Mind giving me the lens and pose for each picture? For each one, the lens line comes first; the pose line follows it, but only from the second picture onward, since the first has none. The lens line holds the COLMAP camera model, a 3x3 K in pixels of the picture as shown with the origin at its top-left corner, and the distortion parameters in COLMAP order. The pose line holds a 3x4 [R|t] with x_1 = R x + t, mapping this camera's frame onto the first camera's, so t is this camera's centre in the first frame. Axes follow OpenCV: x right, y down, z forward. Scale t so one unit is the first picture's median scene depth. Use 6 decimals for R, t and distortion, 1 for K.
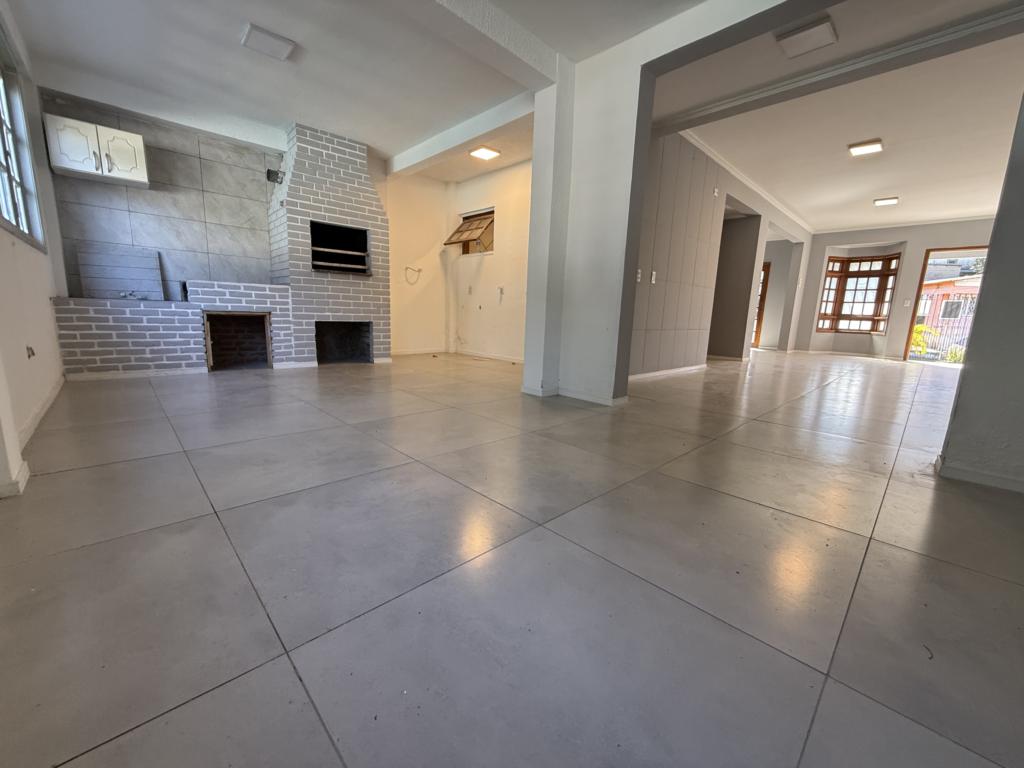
lens RADIAL K [[408.1, 0, 510.8], [0, 408.1, 387.1], [0, 0, 1]] dist [-0.000695, -0.000174]
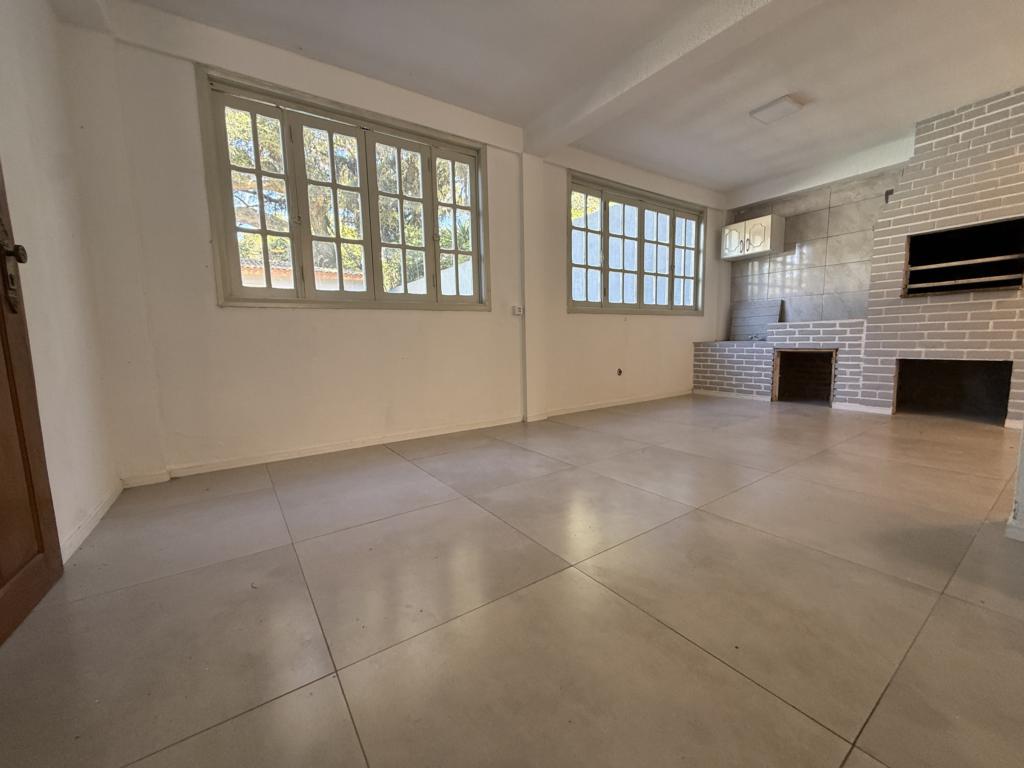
lens RADIAL K [[408.1, 0, 515.2], [0, 408.1, 388.5], [0, 0, 1]] dist [-0.000695, -0.000174]
pose [[-0.152901, 0.086964, -0.984408, 0.461907], [-0.161653, 0.980503, 0.111728, -0.077213], [0.974931, 0.176216, -0.135861, 0.410818]]
